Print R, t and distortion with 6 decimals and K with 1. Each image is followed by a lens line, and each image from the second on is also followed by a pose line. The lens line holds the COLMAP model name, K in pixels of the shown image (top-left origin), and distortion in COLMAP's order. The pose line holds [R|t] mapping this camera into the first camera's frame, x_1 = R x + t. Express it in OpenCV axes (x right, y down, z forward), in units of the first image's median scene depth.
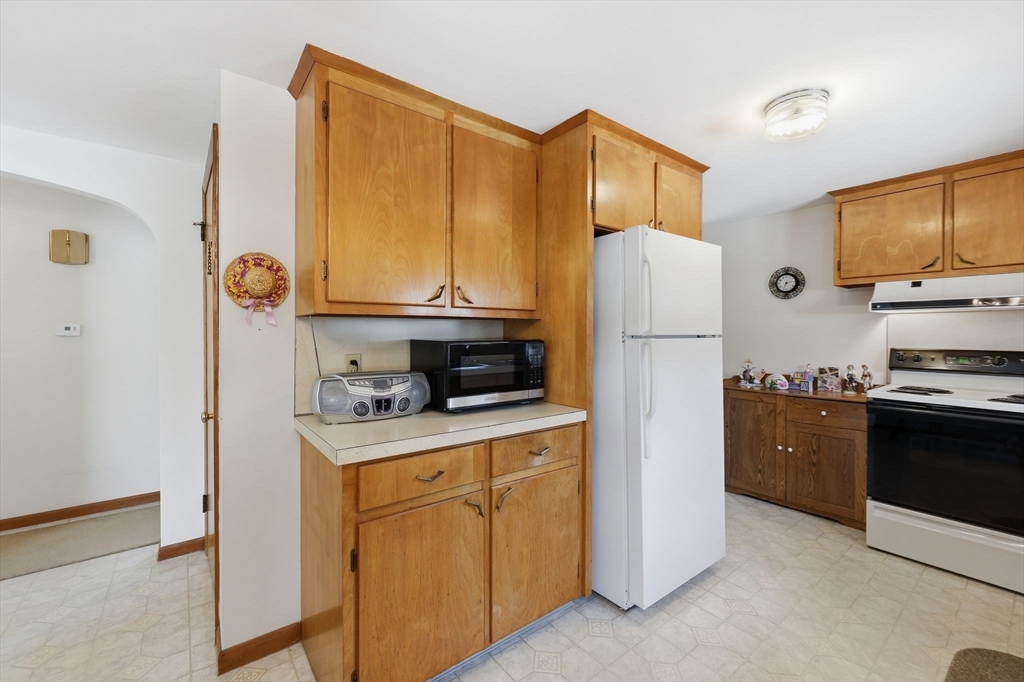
lens RADIAL K [[420.7, 0, 510.7], [0, 420.7, 334.1], [0, 0, 1]] dist [0.000235, 0.000033]
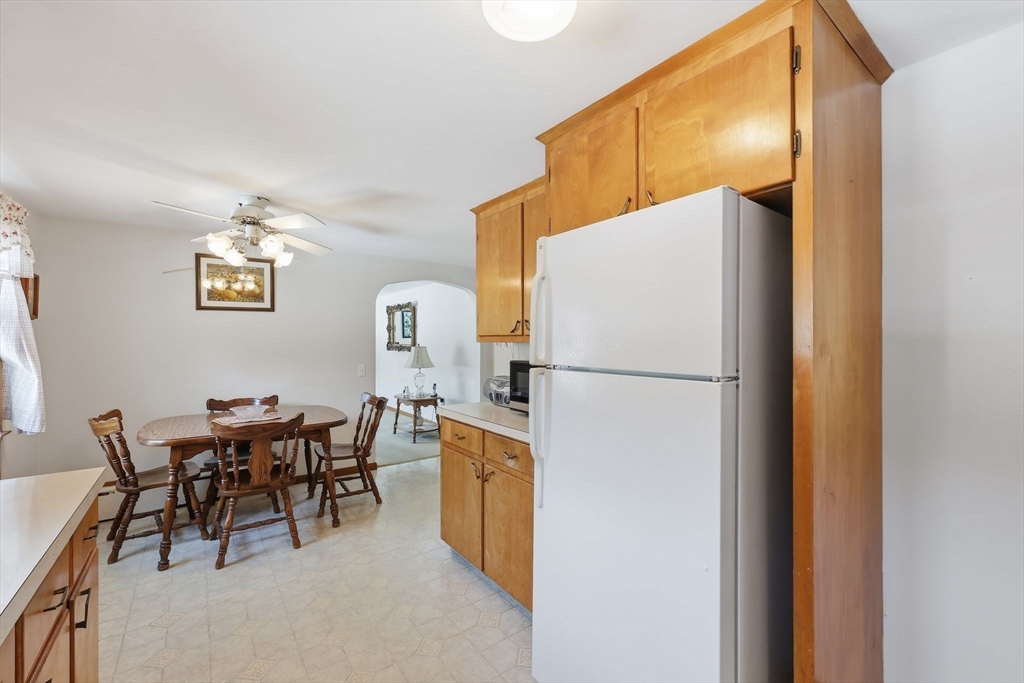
lens RADIAL K [[424.2, 0, 511.7], [0, 424.2, 337.8], [0, 0, 1]] dist [-0.000366, -0.000207]
pose [[-0.023845, -0.006614, -0.999694, 1.187986], [-0.005454, 0.999964, -0.006486, -0.046379], [0.999701, 0.005297, -0.023880, 0.955479]]
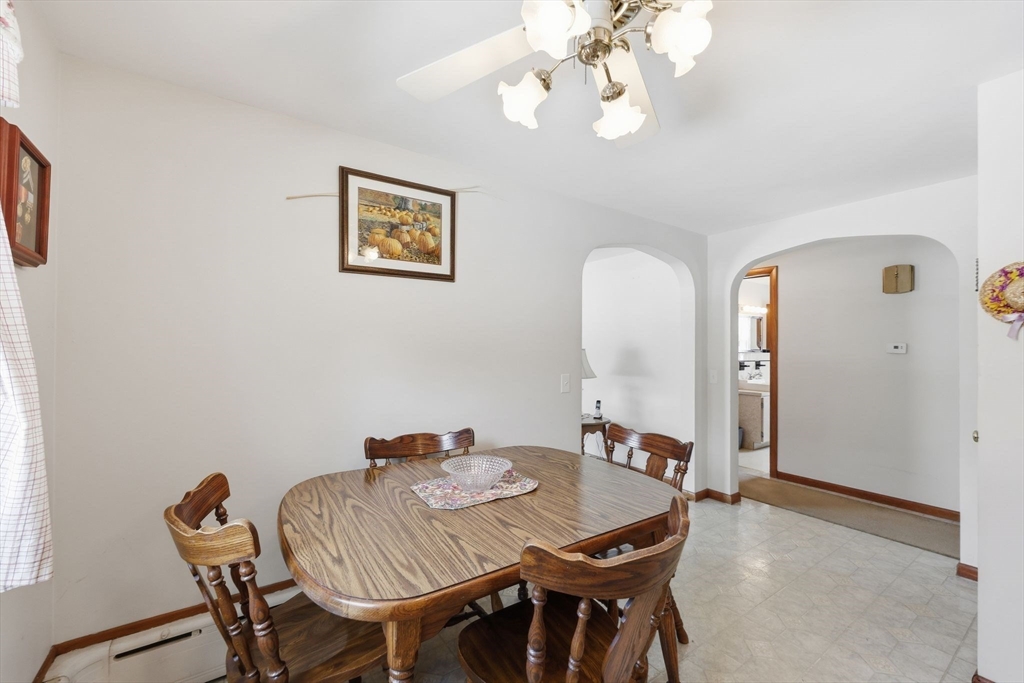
lens RADIAL K [[419.0, 0, 511.5], [0, 419.0, 345.4], [0, 0, 1]] dist [-0.002841, -0.000176]
pose [[-0.060933, -0.008302, -0.998107, 0.305363], [-0.012072, 0.999898, -0.007580, 0.005448], [0.998069, 0.011587, -0.061027, -0.027379]]
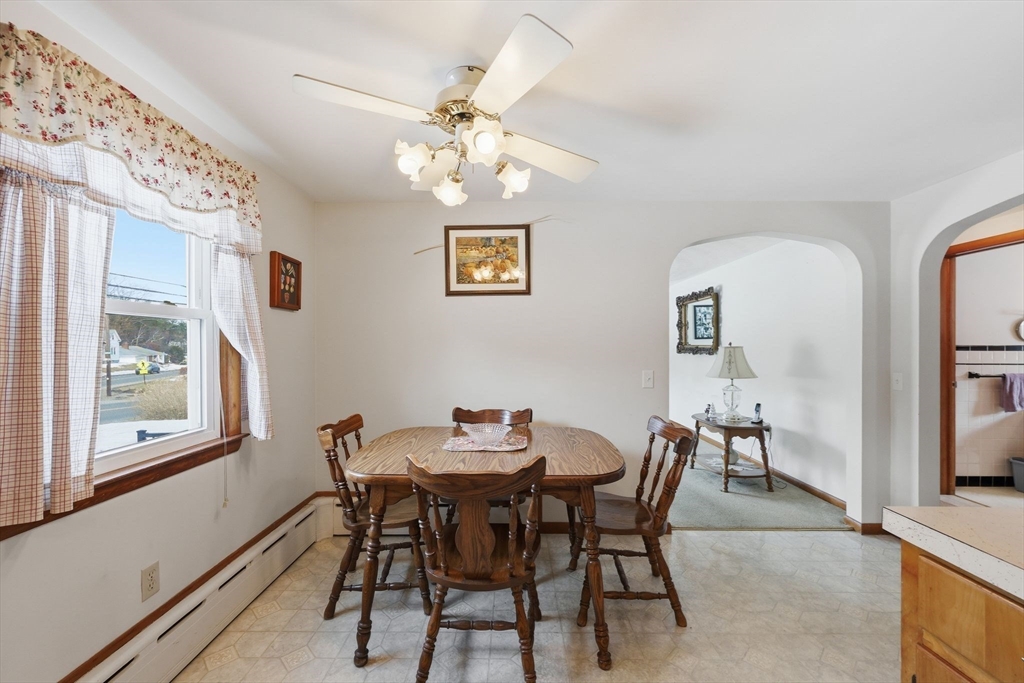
lens RADIAL K [[416.9, 0, 509.3], [0, 416.9, 348.6], [0, 0, 1]] dist [-0.000541, 0.000062]
pose [[-0.625500, 0.004265, -0.780213, 0.359445], [-0.004421, 0.999950, 0.009010, 0.000223], [0.780212, 0.009085, -0.625449, 0.624877]]
